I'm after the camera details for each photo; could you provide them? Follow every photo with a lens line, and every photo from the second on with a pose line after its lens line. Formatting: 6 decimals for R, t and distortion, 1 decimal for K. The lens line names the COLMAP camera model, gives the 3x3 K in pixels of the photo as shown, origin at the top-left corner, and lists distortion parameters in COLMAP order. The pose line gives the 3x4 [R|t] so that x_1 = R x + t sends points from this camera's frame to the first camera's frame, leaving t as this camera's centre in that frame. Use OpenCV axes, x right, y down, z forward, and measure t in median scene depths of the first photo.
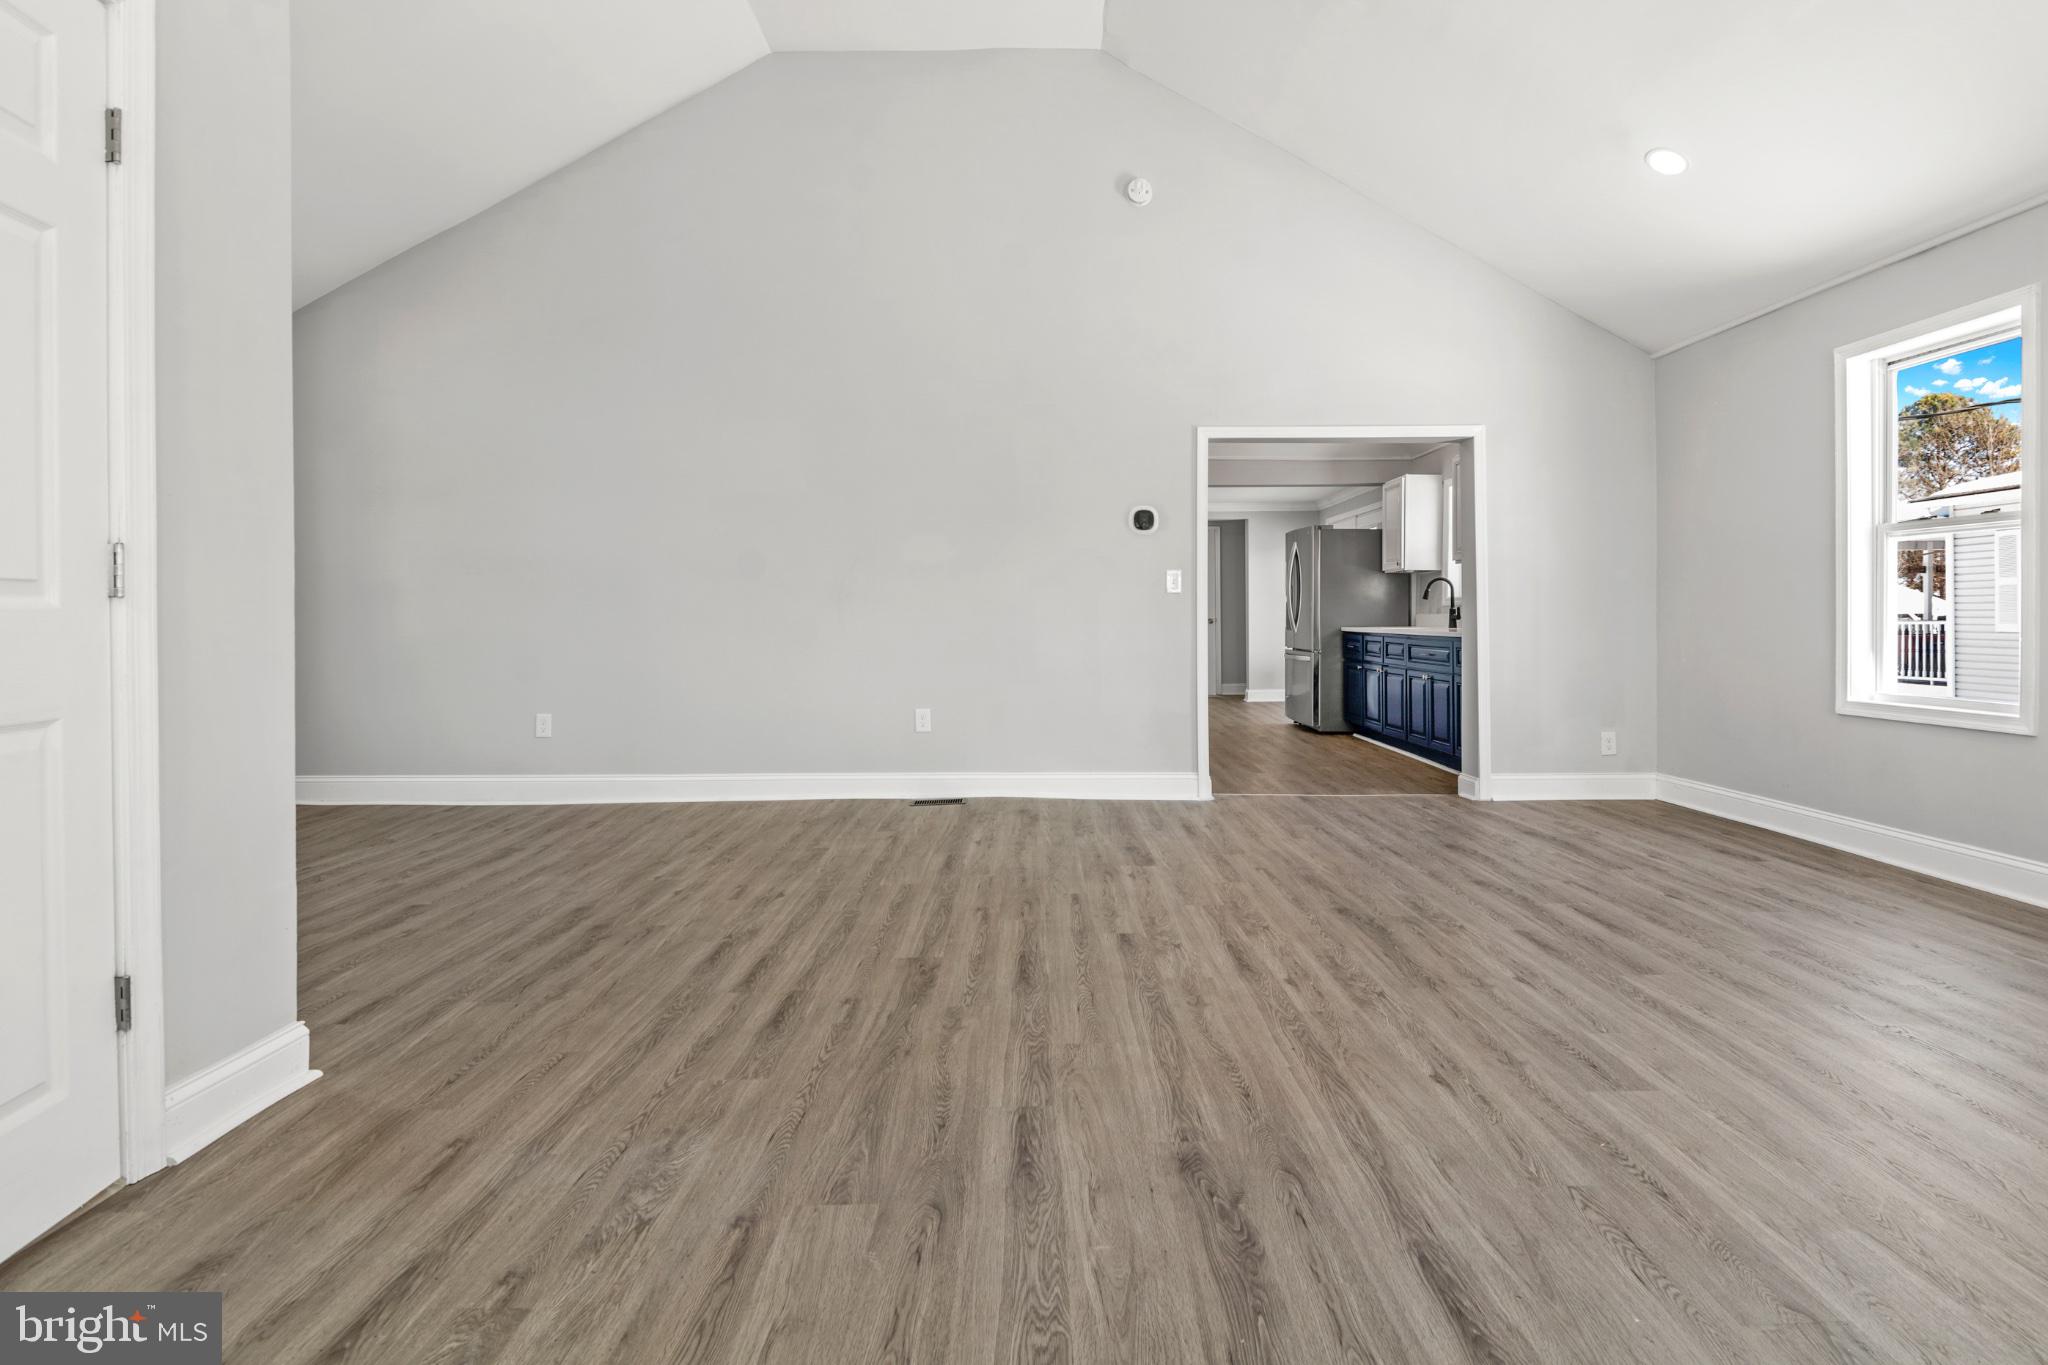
lens RADIAL K [[998.4, 0, 1025.0], [0, 998.4, 630.6], [0, 0, 1]] dist [-0.000308, -0.002149]
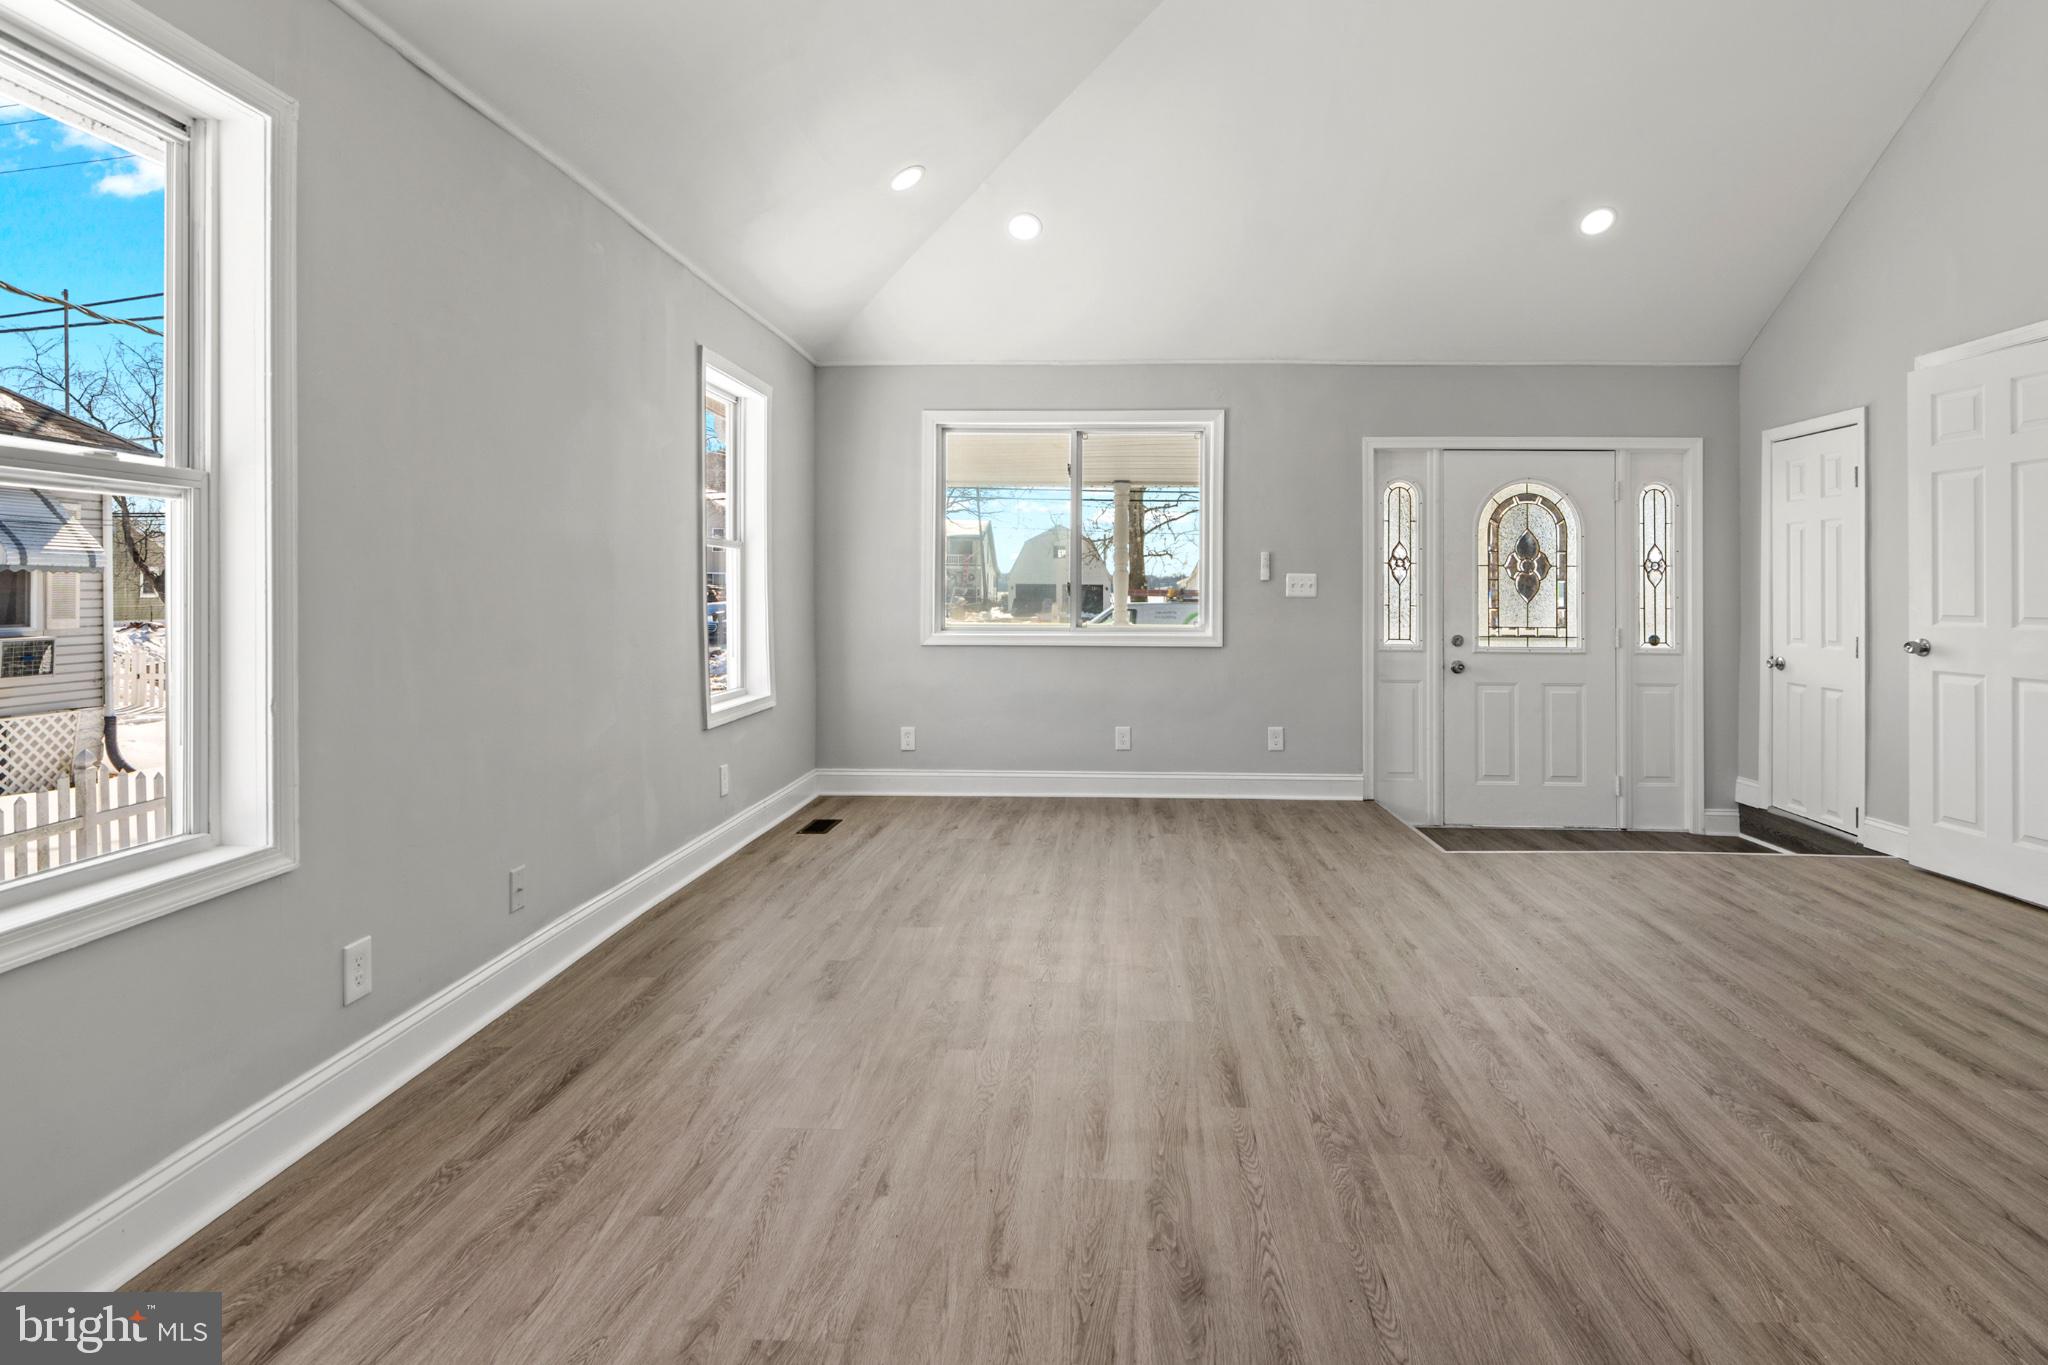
lens RADIAL K [[1048.7, 0, 1071.4], [0, 1048.7, 579.0], [0, 0, 1]] dist [-0.002213, -0.001909]
pose [[-0.999463, -0.002634, 0.032669, 0.632117], [-0.002404, 0.999972, 0.007075, -0.081552], [-0.032687, 0.006993, -0.999441, 1.863314]]
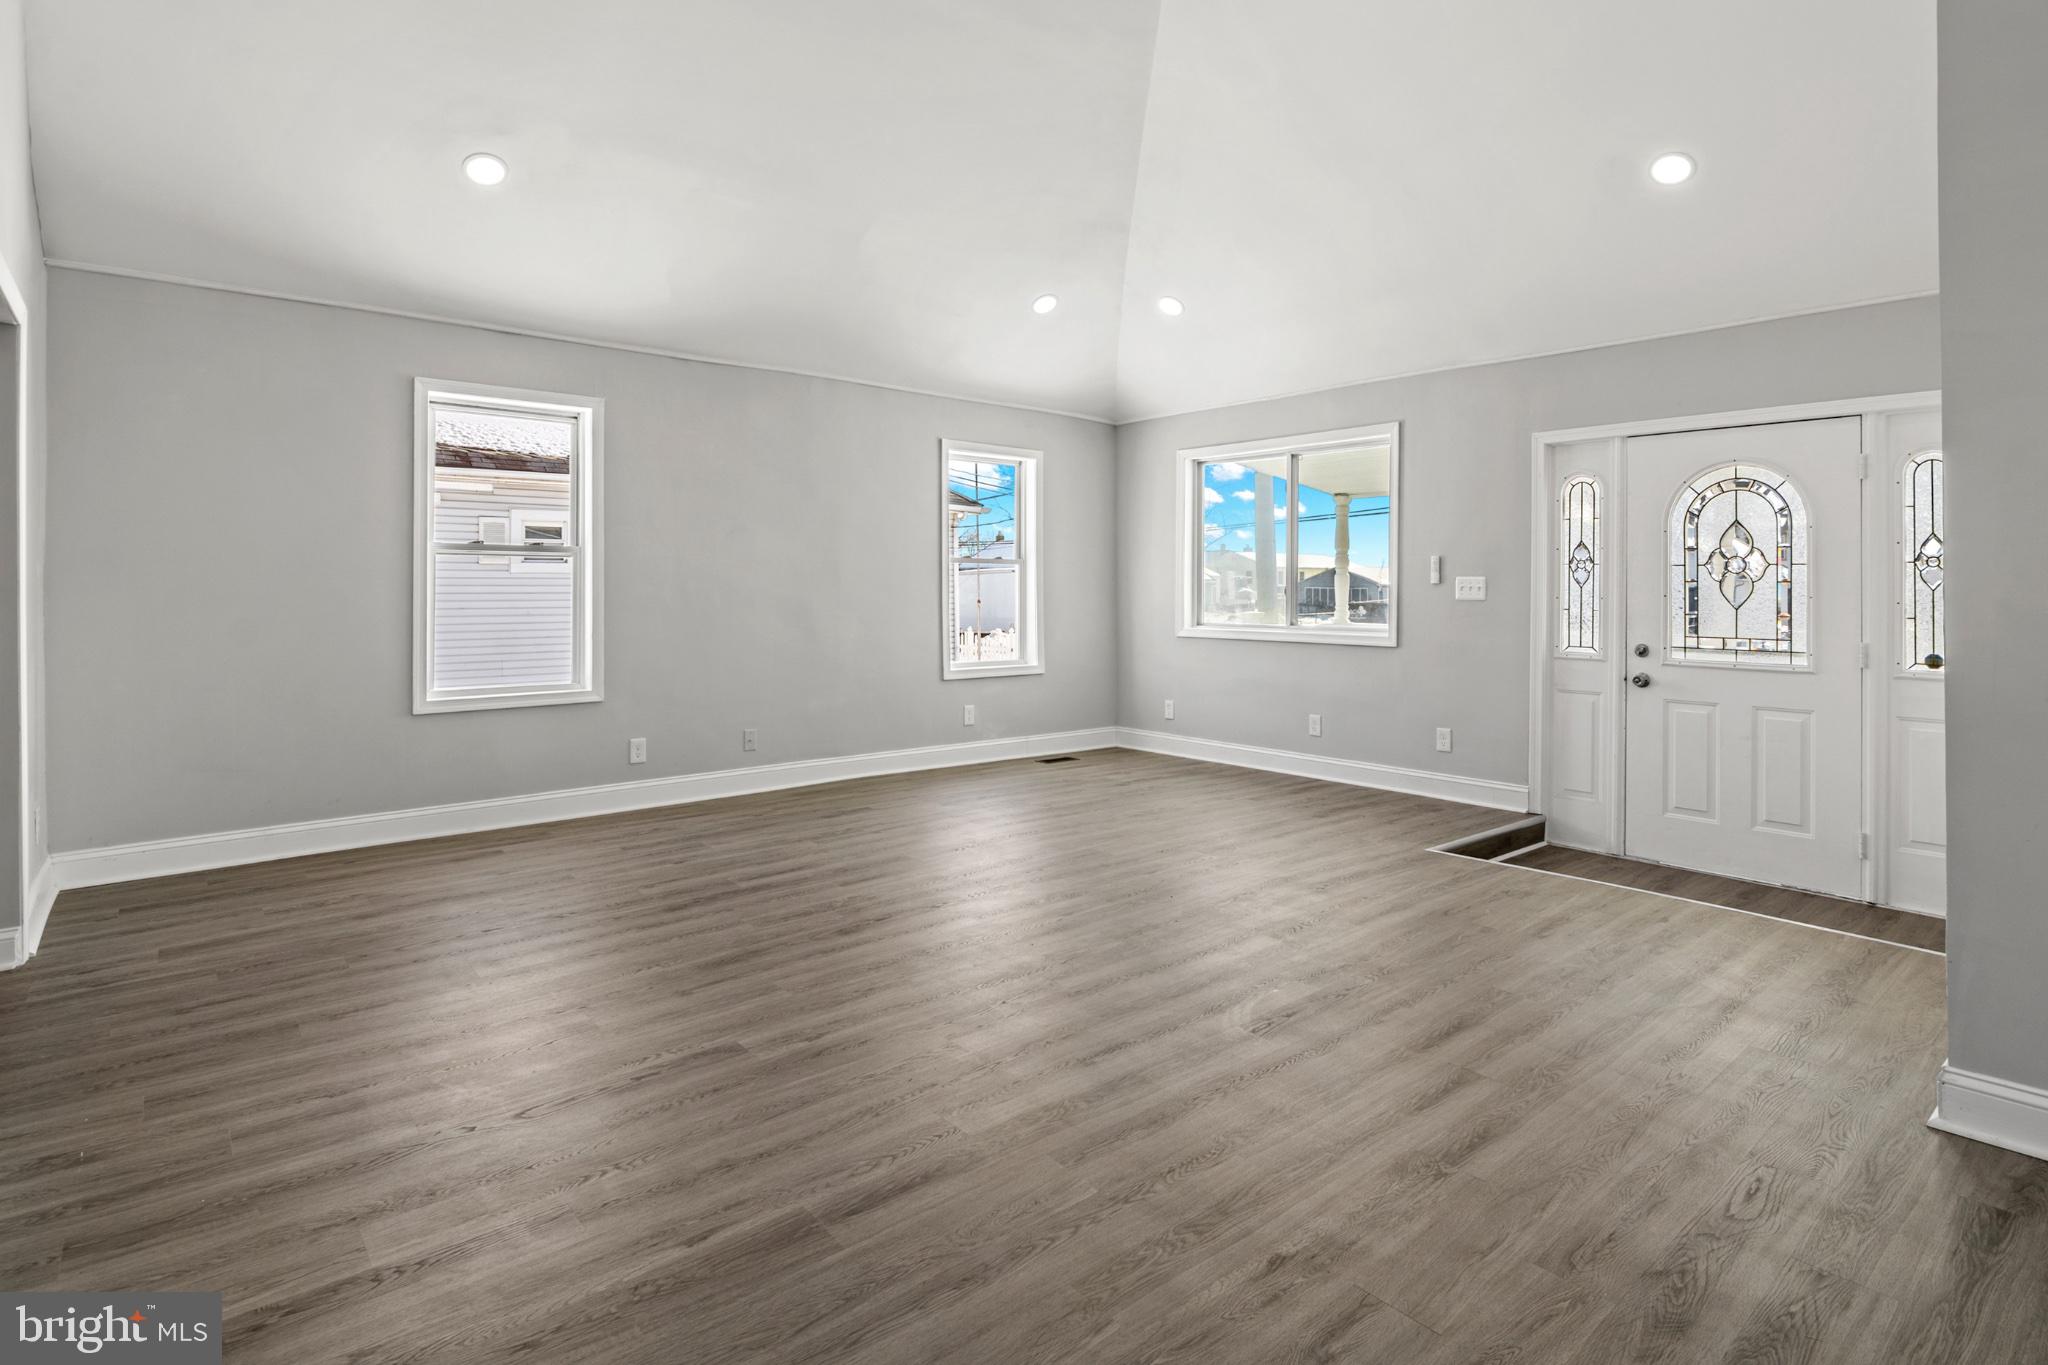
lens RADIAL K [[1046.1, 0, 1034.8], [0, 1046.1, 569.3], [0, 0, 1]] dist [-0.001822, -0.004560]
pose [[-0.649690, 0.012928, 0.760090, -0.696111], [0.009166, 0.999916, -0.009172, -0.082069], [-0.760144, 0.001008, -0.649754, 1.772607]]
